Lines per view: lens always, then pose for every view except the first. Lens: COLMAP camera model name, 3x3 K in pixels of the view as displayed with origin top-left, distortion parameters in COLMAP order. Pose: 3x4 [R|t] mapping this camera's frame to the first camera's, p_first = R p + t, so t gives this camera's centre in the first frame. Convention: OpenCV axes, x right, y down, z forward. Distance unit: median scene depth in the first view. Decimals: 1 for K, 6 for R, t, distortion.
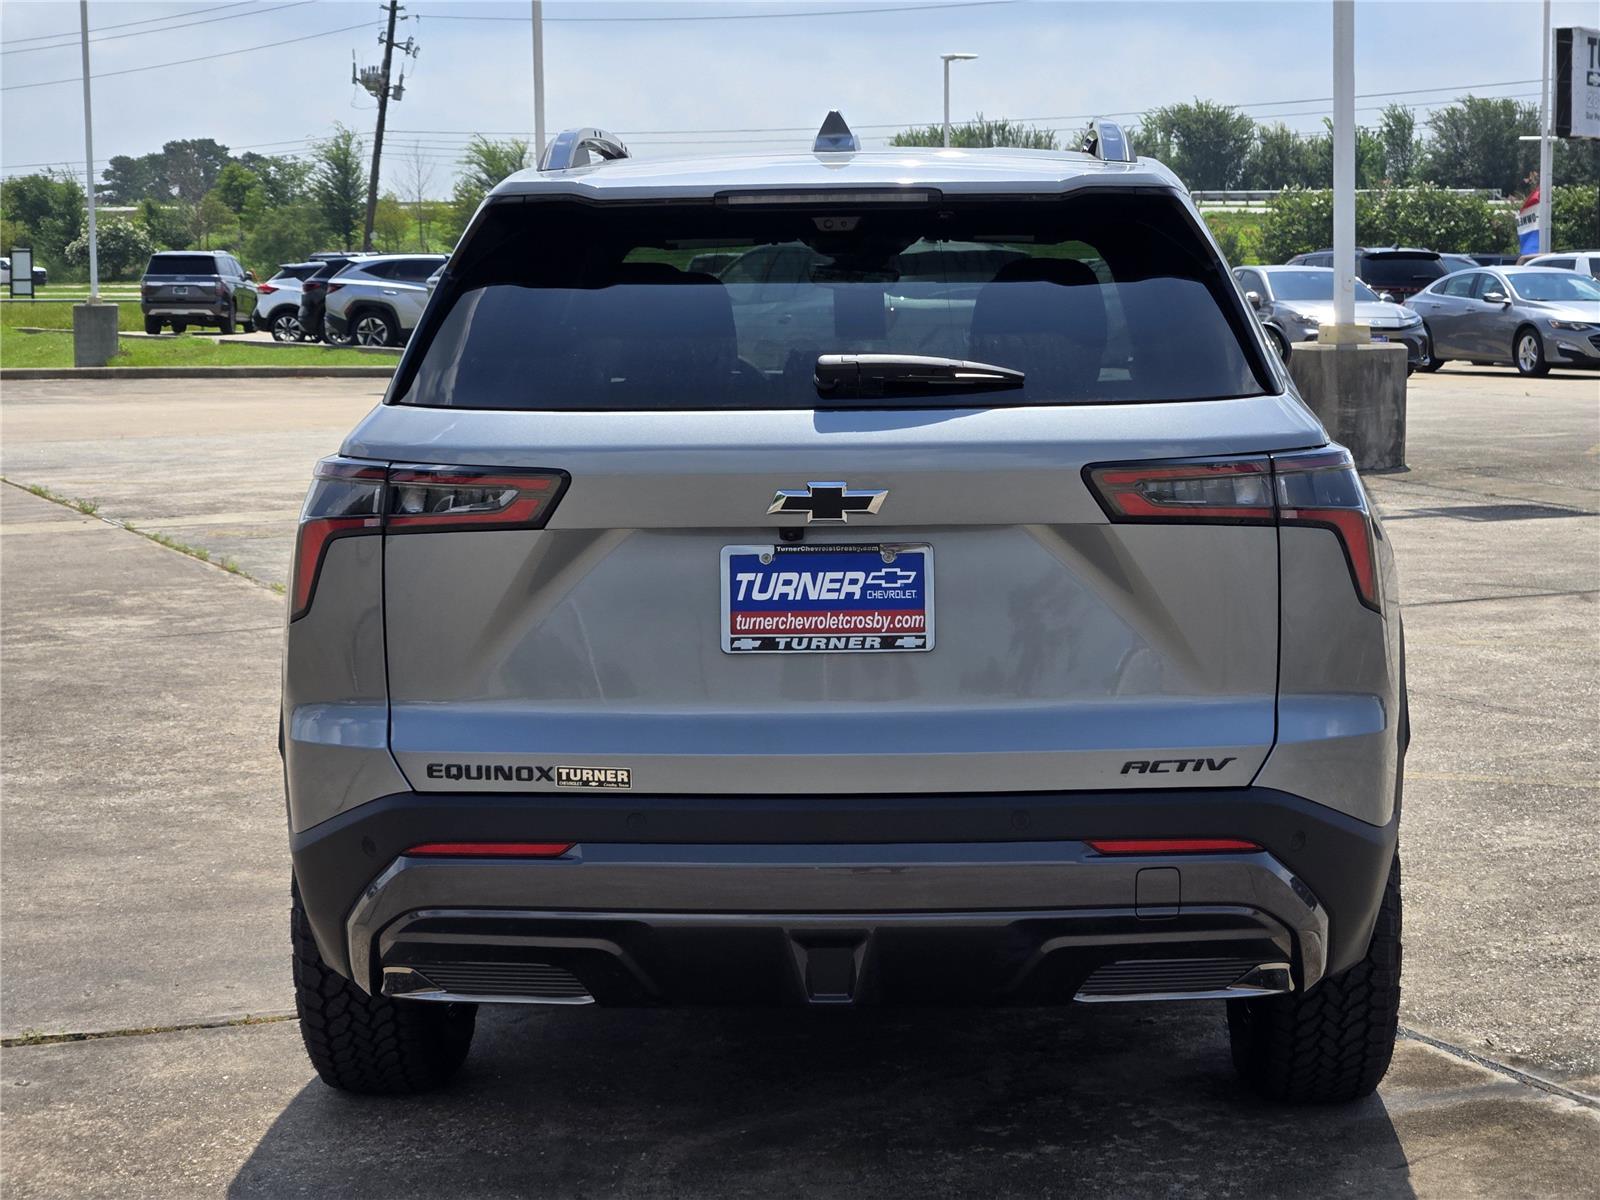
lens RADIAL K [[3081.1, 0, 800.3], [0, 3081.1, 521.5], [0, 0, 1]] dist [-0.688045, 7.129604]
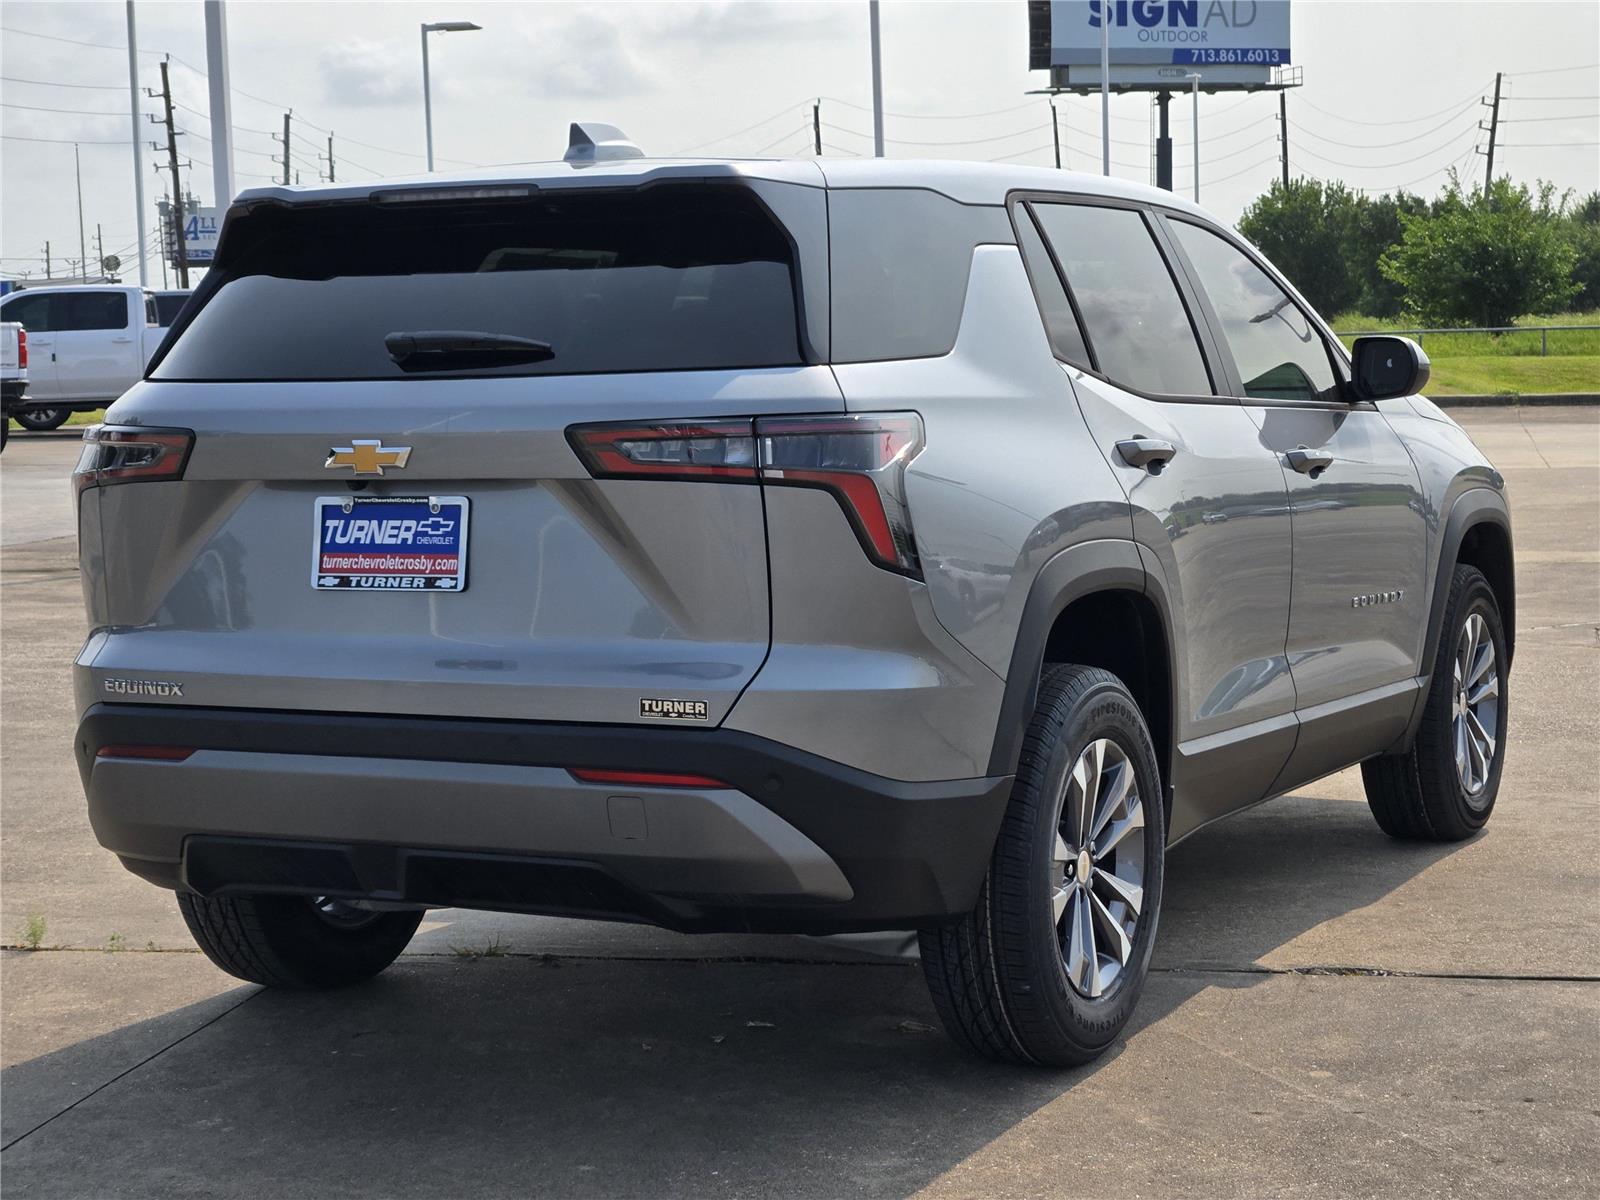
lens RADIAL K [[3081.1, 0, 800.3], [0, 3081.1, 521.5], [0, 0, 1]] dist [-0.688045, 7.129604]
pose [[0.906860, 0.015691, -0.421140, 0.626916], [-0.028939, 0.999266, -0.025087, 0.041036], [0.420437, 0.034938, 0.906649, 0.032769]]
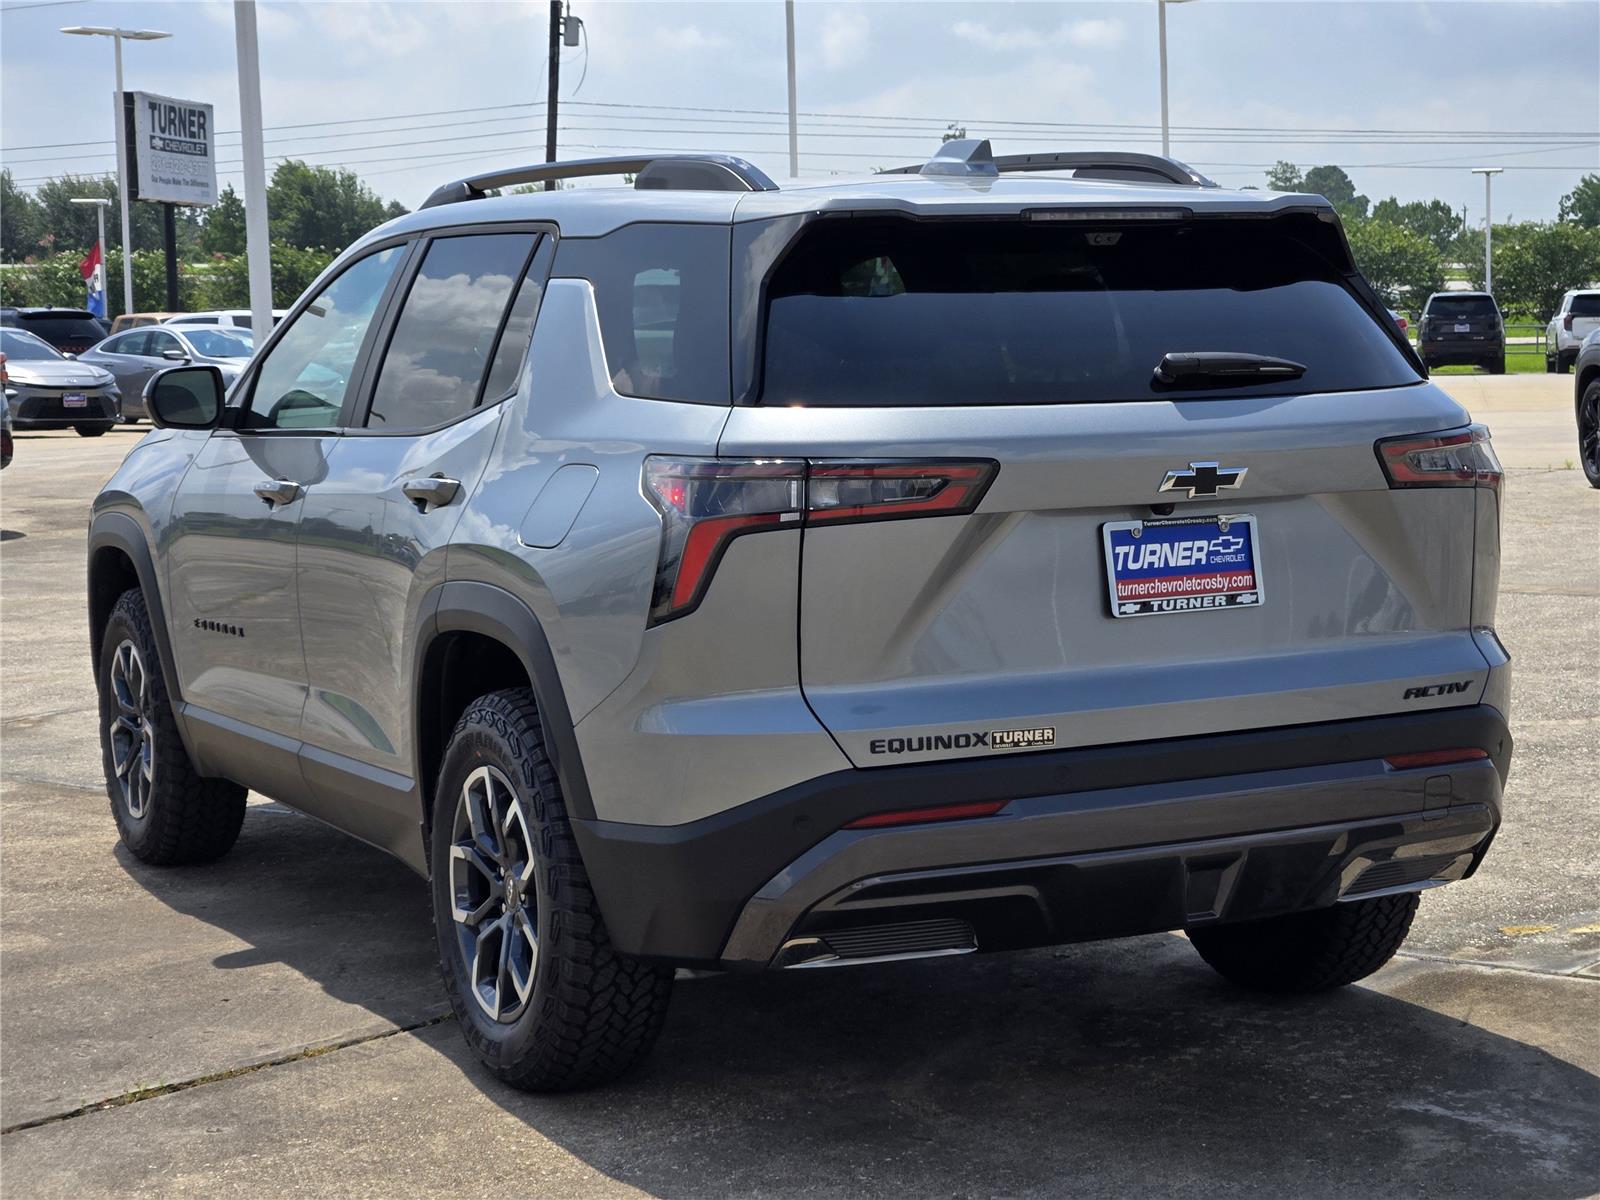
lens RADIAL K [[3081.1, 0, 800.3], [0, 3081.1, 521.5], [0, 0, 1]] dist [-0.688045, 7.129604]
pose [[0.873254, -0.040670, 0.485565, -0.665790], [0.050210, 0.998717, -0.006649, 0.009290], [-0.484672, 0.030187, 0.874175, 0.075833]]
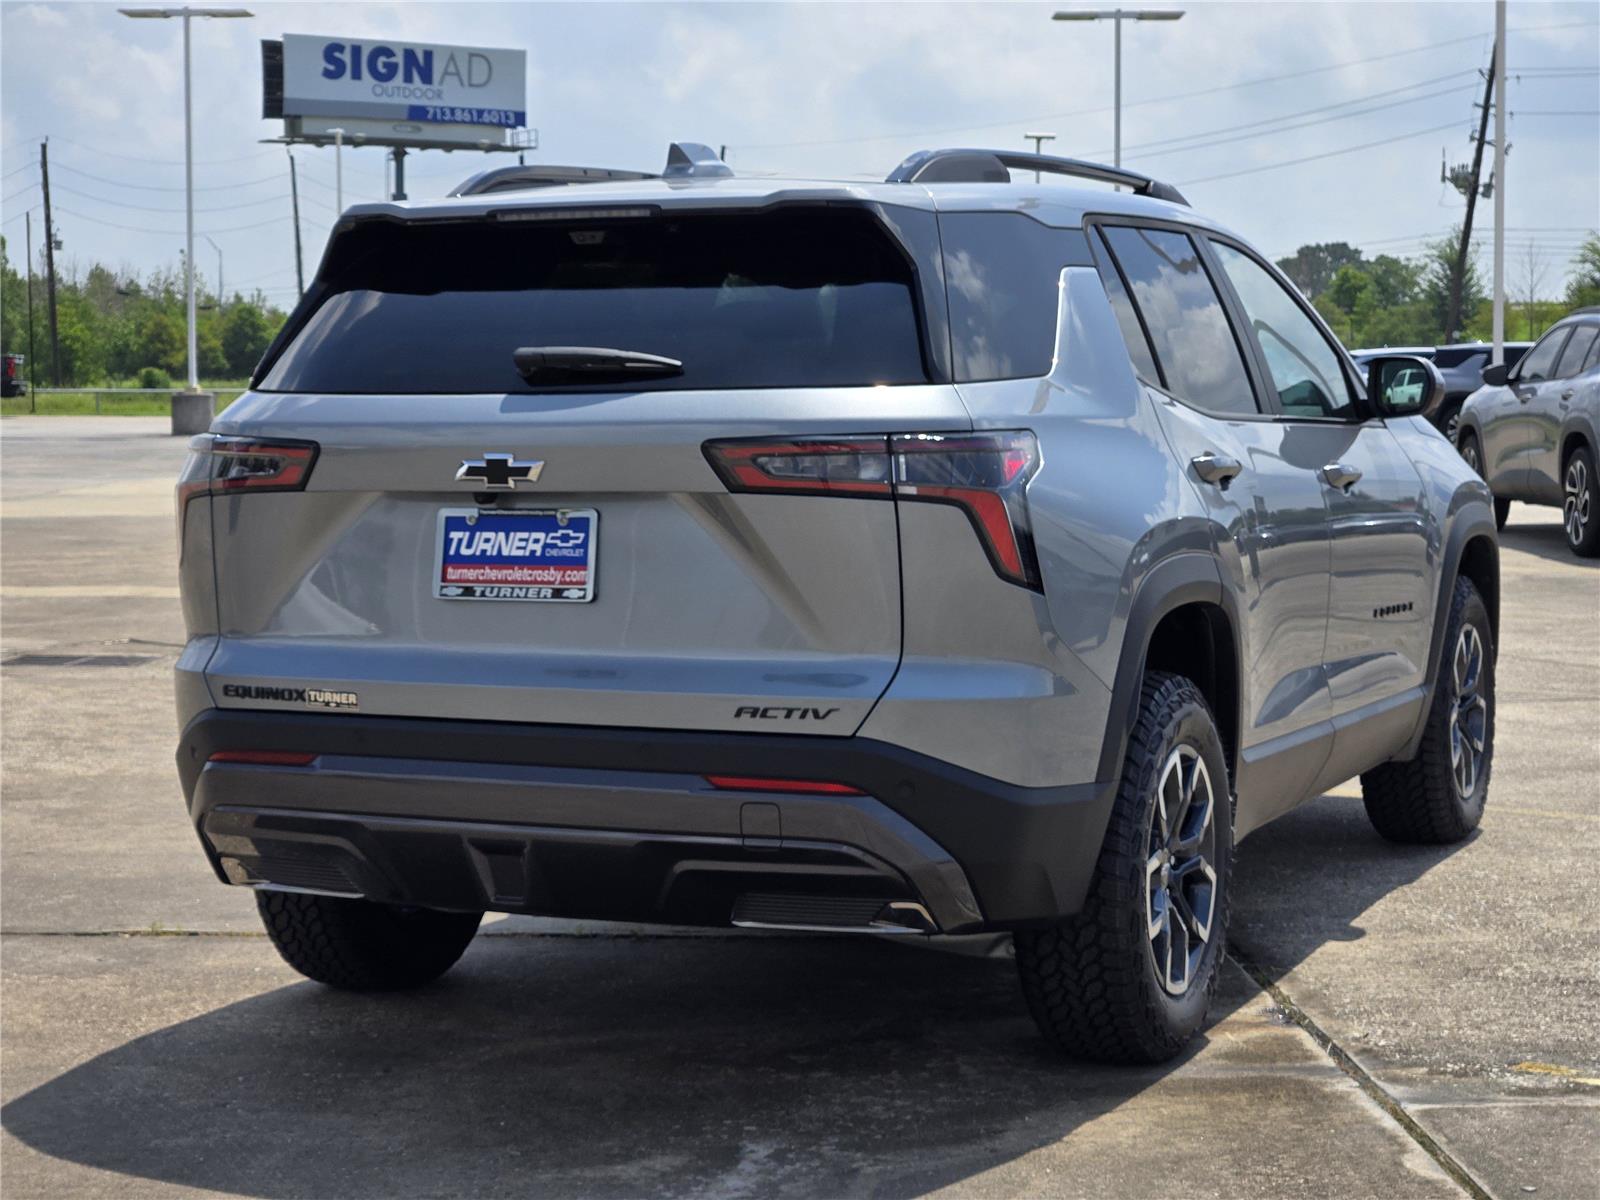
lens RADIAL K [[3081.1, 0, 800.3], [0, 3081.1, 521.5], [0, 0, 1]] dist [-0.688045, 7.129604]
pose [[0.929119, 0.020075, -0.369235, 0.537822], [-0.032730, 0.999071, -0.028042, 0.041440], [0.368329, 0.038139, 0.928913, -0.040683]]
